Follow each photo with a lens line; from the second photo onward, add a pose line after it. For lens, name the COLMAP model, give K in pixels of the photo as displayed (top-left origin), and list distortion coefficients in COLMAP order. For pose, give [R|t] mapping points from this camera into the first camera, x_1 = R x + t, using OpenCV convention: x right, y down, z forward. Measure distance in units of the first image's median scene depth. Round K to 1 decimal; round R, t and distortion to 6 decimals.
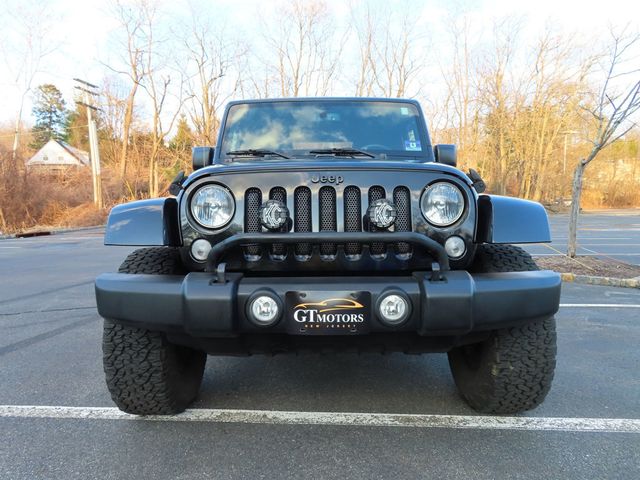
lens RADIAL K [[458.4, 0, 316.1], [0, 458.4, 242.5], [0, 0, 1]] dist [-0.011001, 0.006200]
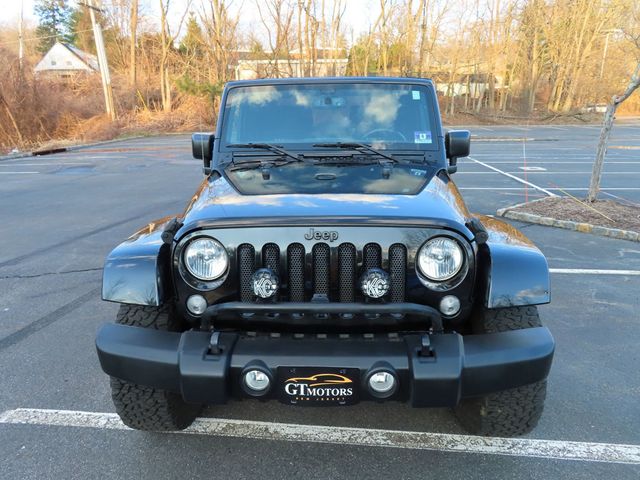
lens RADIAL K [[458.4, 0, 316.2], [0, 458.4, 240.8], [0, 0, 1]] dist [-0.011001, 0.006200]
pose [[0.999237, 0.005938, -0.038597, 0.041520], [0.002024, 0.979168, 0.203040, -0.263189], [0.038999, -0.202963, 0.978409, 0.039864]]
